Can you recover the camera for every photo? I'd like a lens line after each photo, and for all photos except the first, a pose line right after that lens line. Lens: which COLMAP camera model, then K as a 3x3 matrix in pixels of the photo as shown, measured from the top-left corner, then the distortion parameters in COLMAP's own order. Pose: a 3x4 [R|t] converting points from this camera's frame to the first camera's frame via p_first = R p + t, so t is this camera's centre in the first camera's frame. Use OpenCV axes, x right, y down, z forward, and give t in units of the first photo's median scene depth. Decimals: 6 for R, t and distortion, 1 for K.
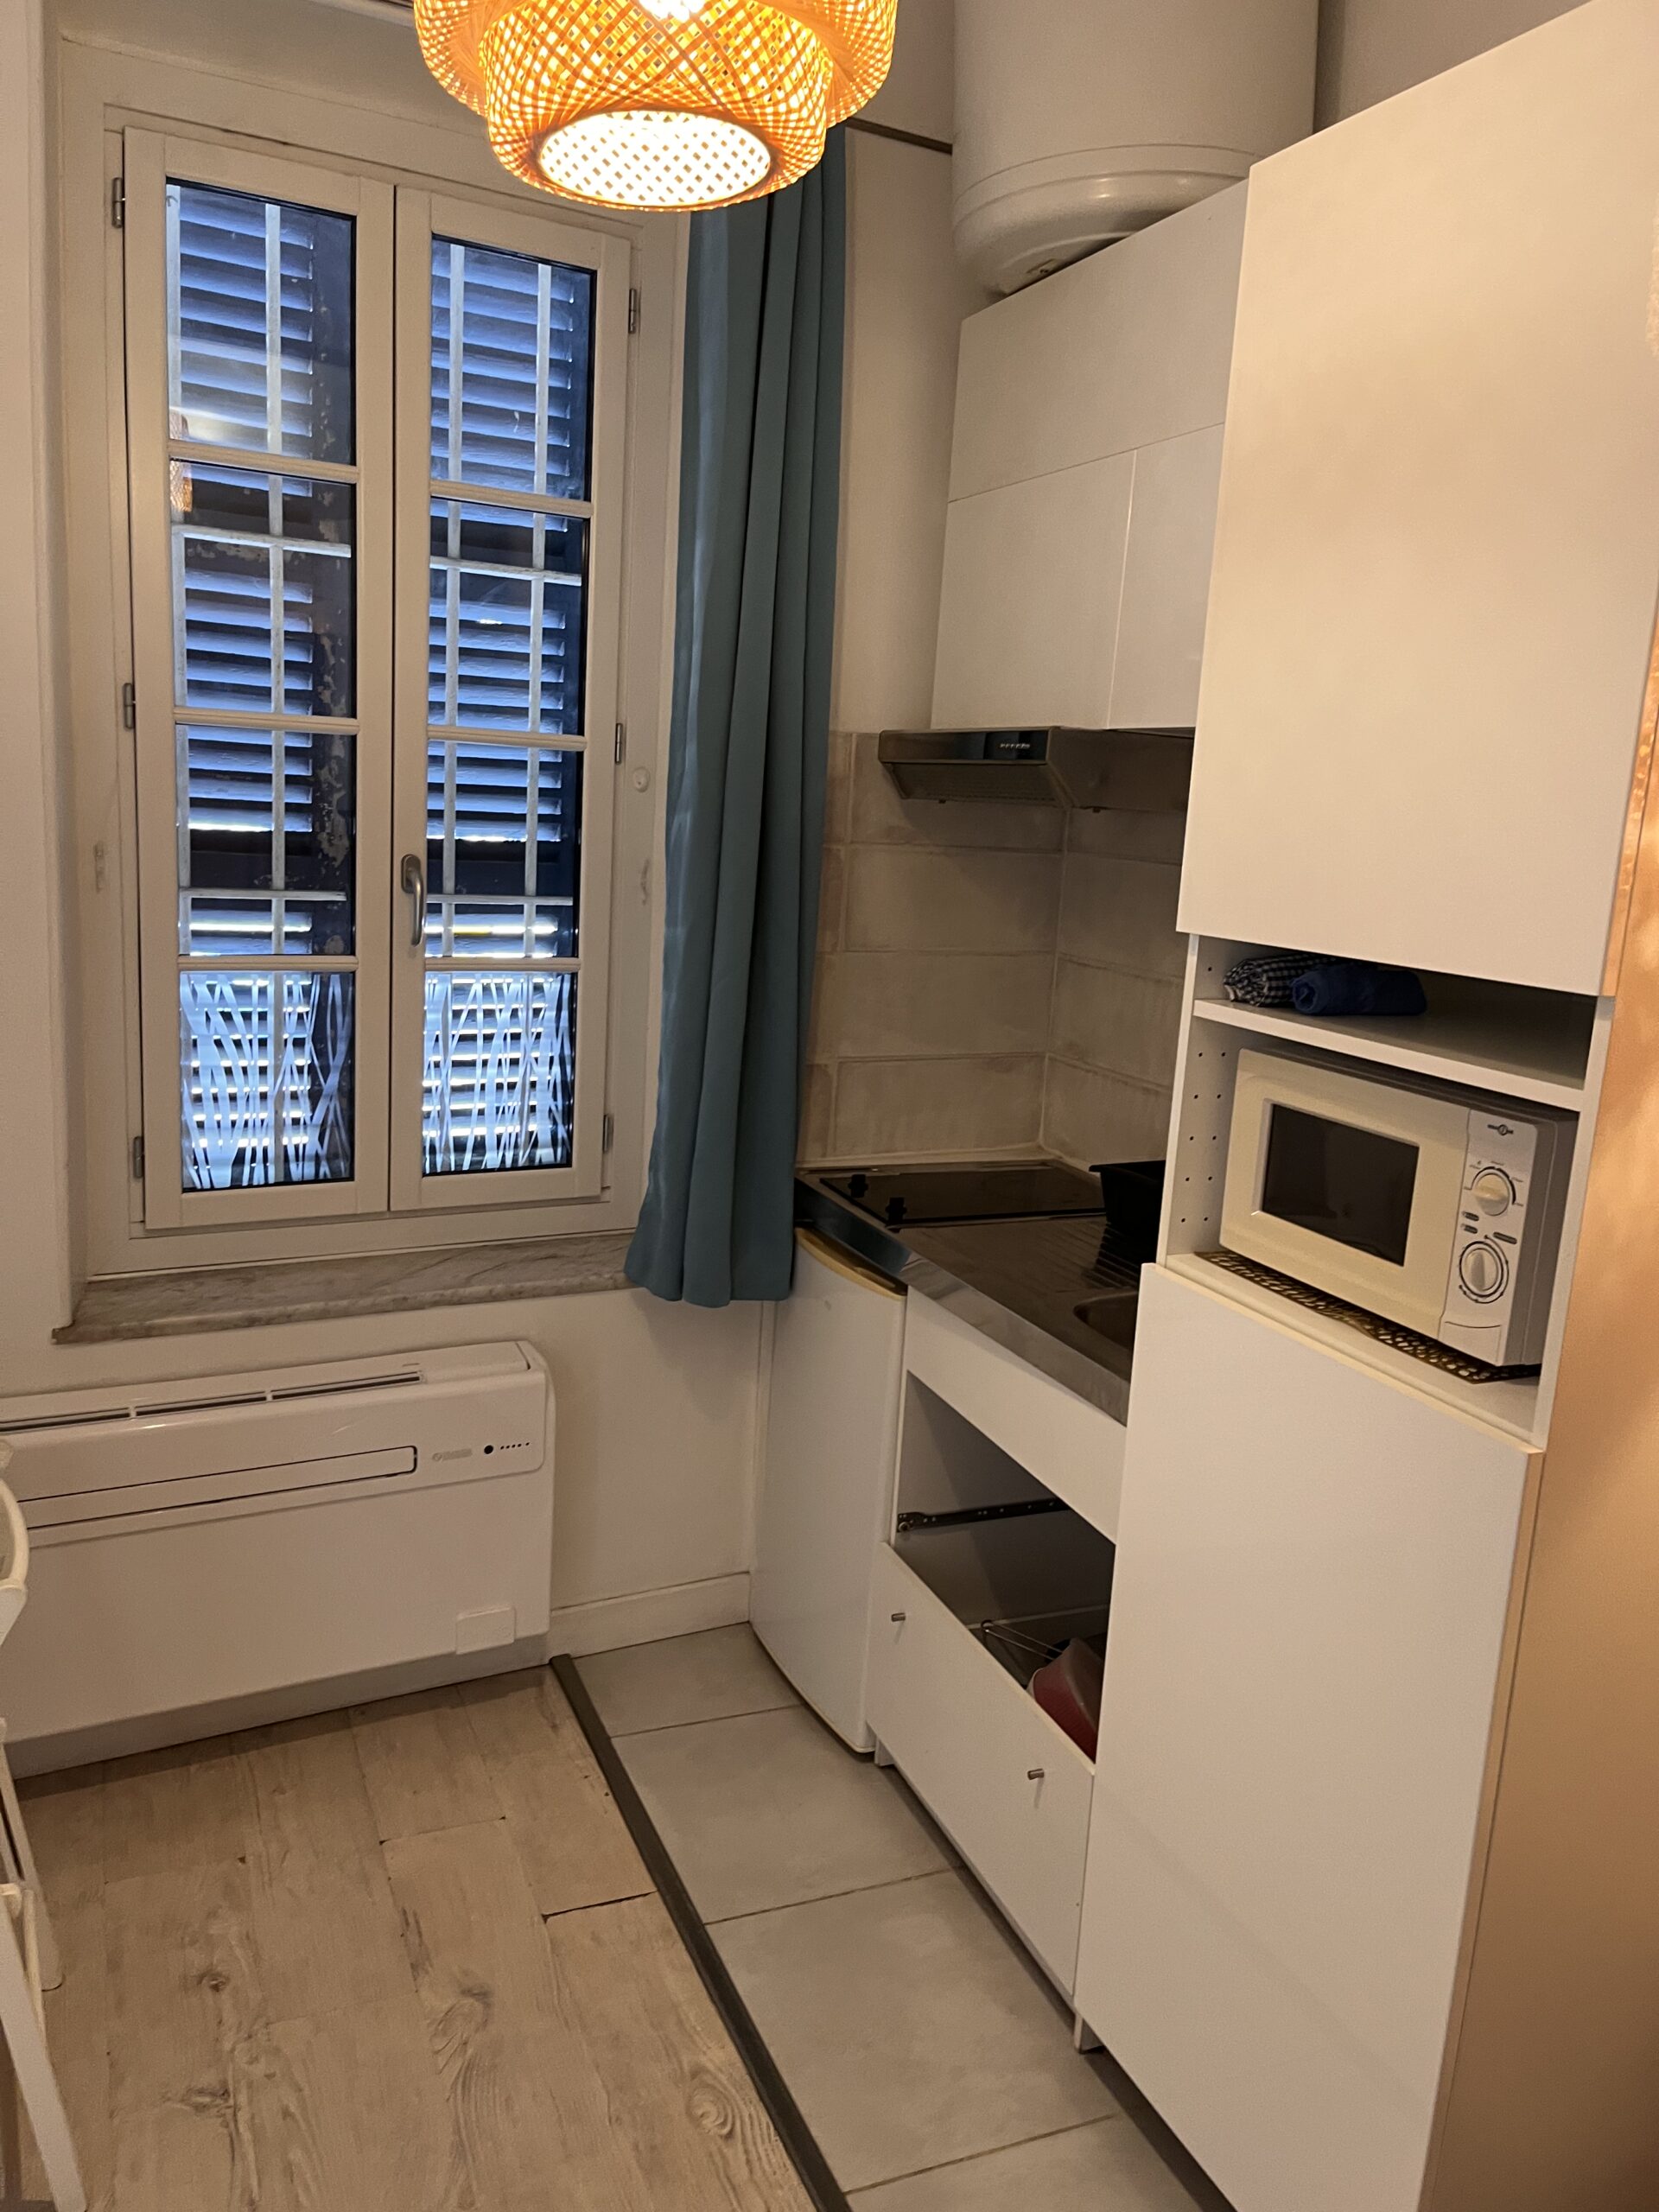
lens RADIAL K [[1704.6, 0, 832.7], [0, 1704.6, 1115.1], [0, 0, 1]] dist [0.058909, -0.081217]
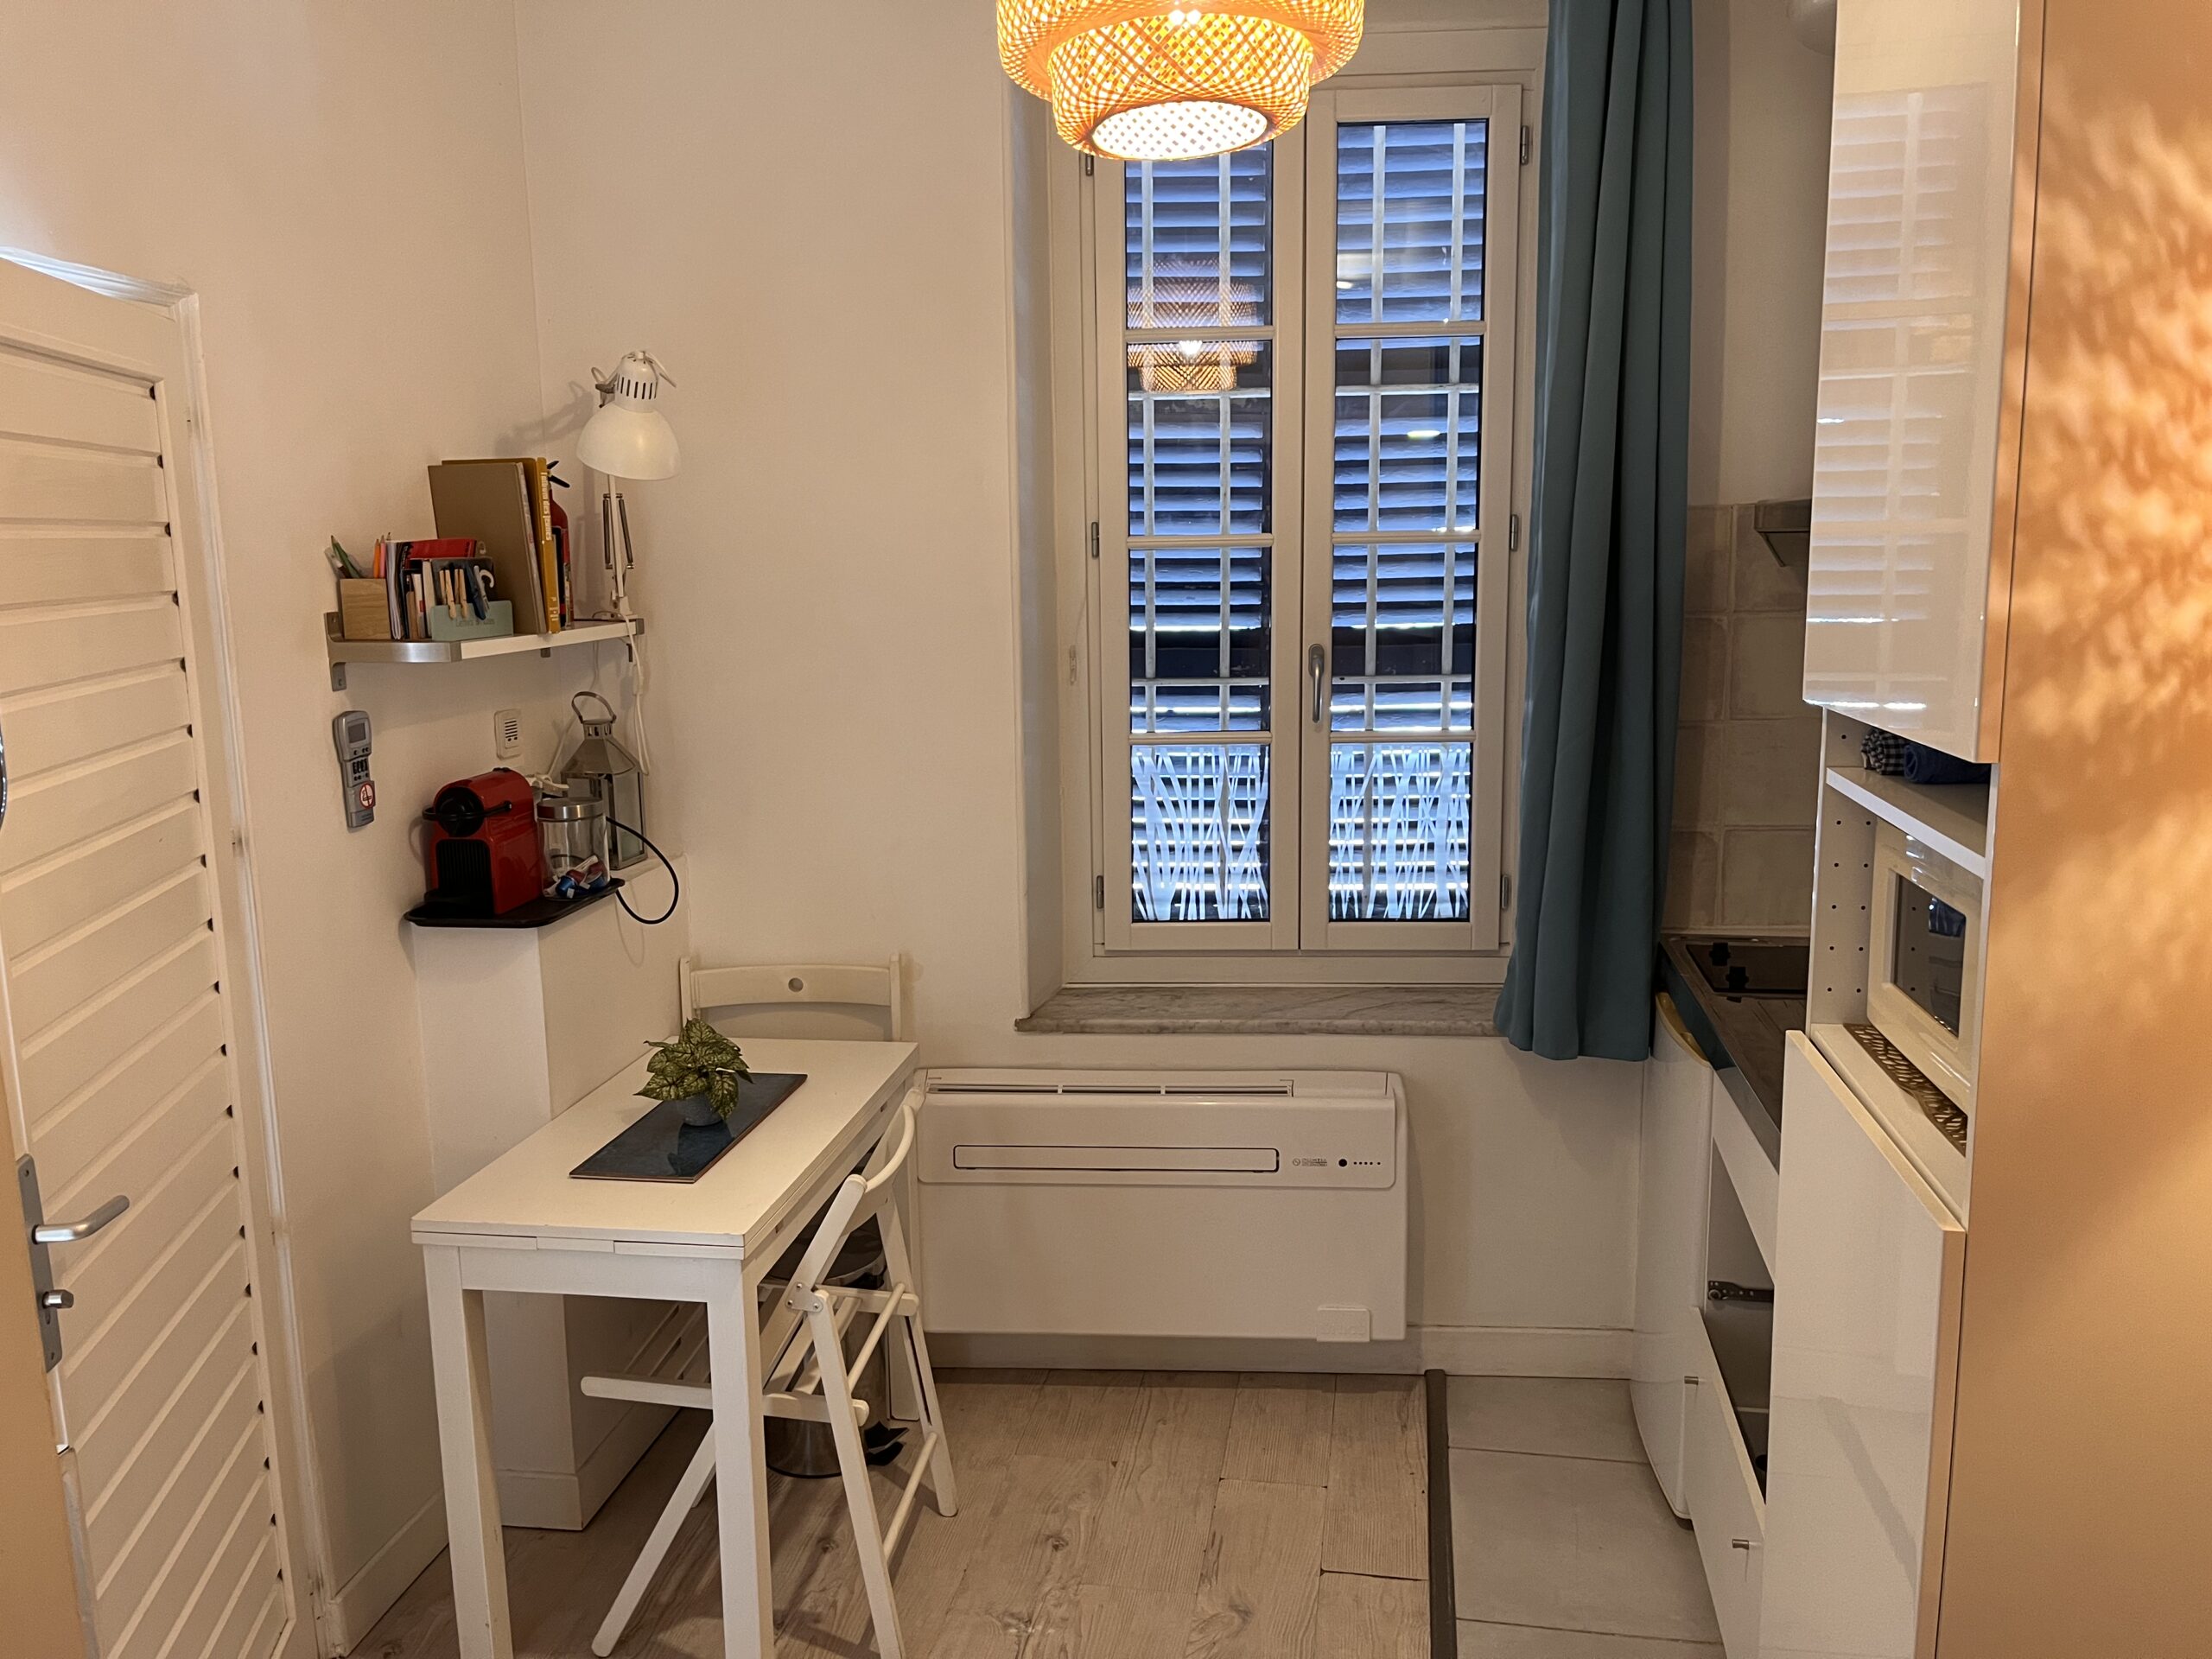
lens RADIAL K [[1704.6, 0, 1110.9], [0, 1704.6, 828.1], [0, 0, 1]] dist [0.058909, -0.081217]
pose [[0.832587, 0.019422, -0.553554, 0.285433], [-0.041136, 0.998793, -0.026827, 0.010036], [0.552365, 0.045107, 0.832381, -0.037951]]
